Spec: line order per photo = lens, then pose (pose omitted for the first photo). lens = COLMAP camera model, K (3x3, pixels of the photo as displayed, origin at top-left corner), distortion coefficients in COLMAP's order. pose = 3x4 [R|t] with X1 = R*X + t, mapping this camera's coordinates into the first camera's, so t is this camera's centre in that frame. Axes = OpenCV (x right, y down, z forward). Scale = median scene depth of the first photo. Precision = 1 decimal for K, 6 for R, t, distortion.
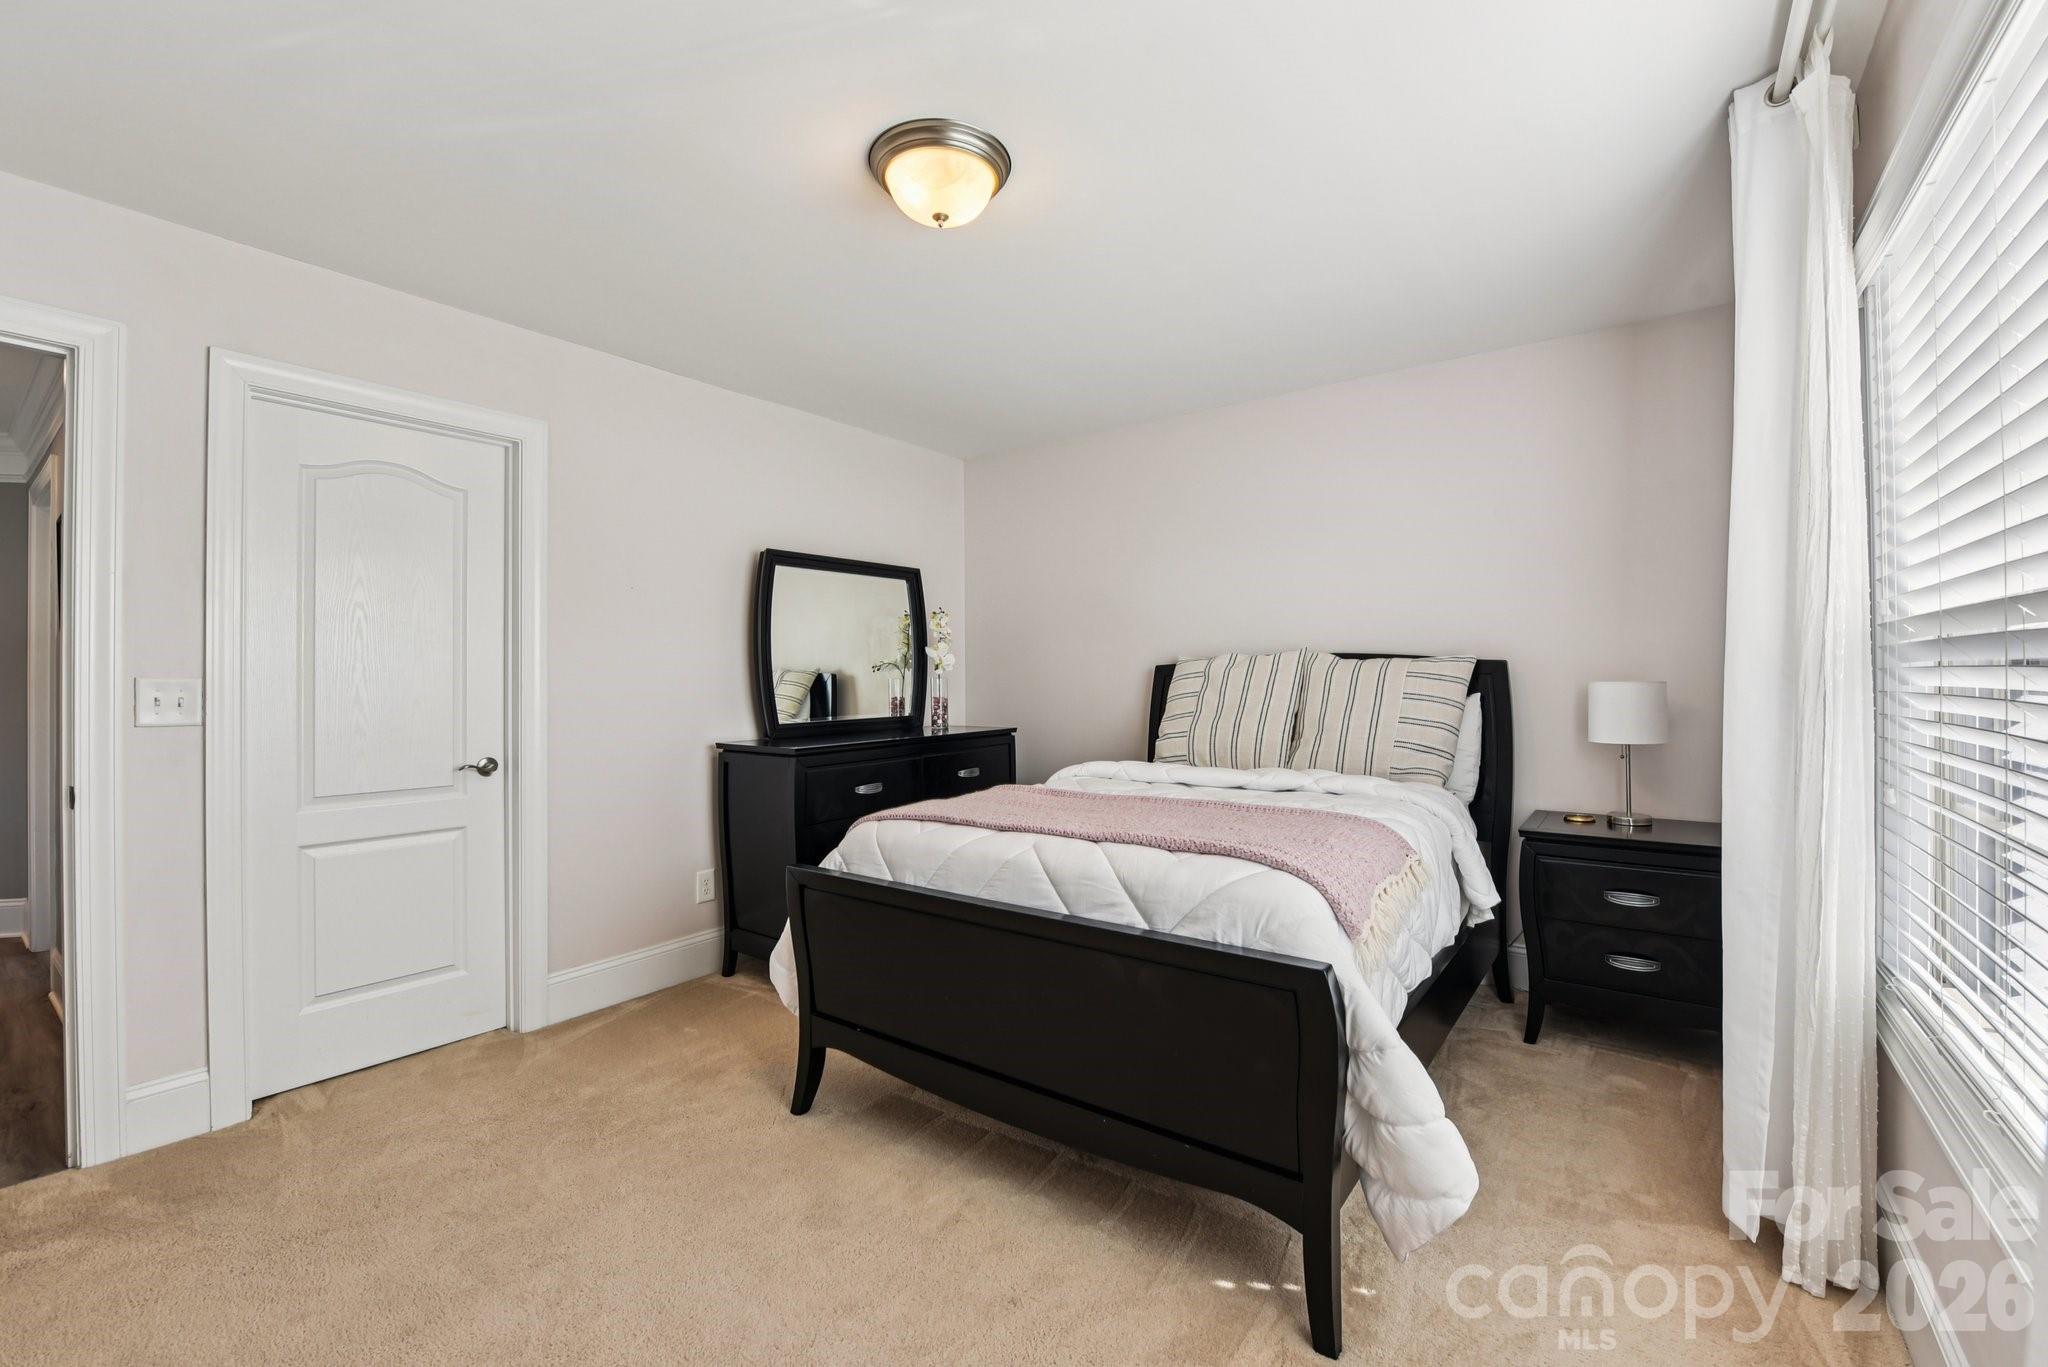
lens RADIAL K [[854.9, 0, 1029.7], [0, 854.9, 678.4], [0, 0, 1]] dist [-0.001716, -0.000117]
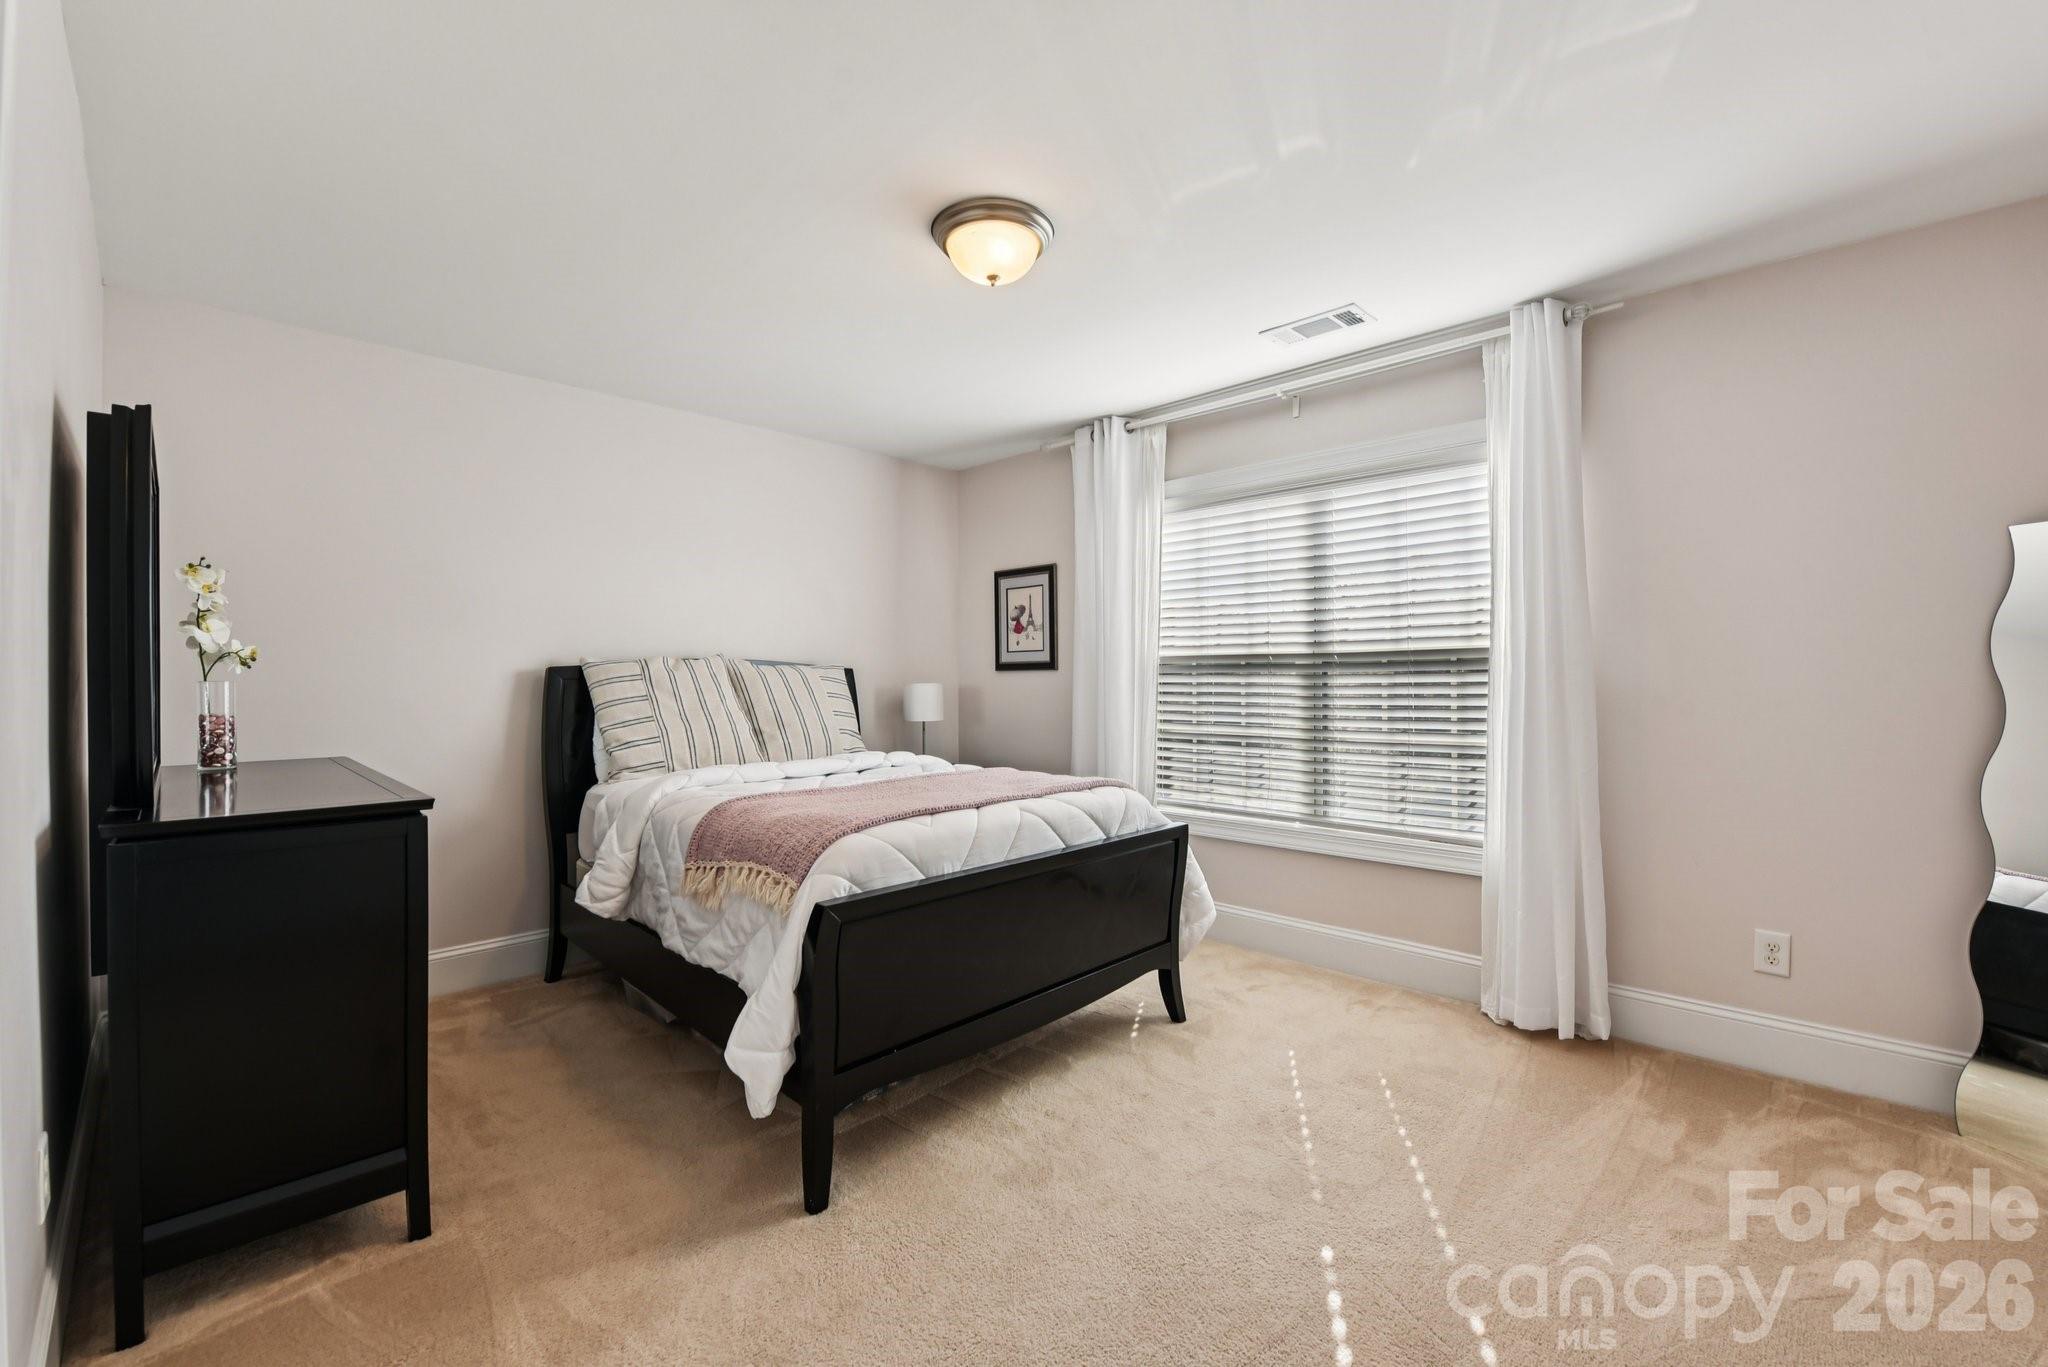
lens RADIAL K [[854.9, 0, 1027.2], [0, 854.9, 685.9], [0, 0, 1]] dist [-0.001716, -0.000117]
pose [[0.138392, -0.003210, 0.990372, -1.191948], [0.006010, 0.999979, 0.002401, 0.011215], [-0.990359, 0.005620, 0.138408, 0.783286]]
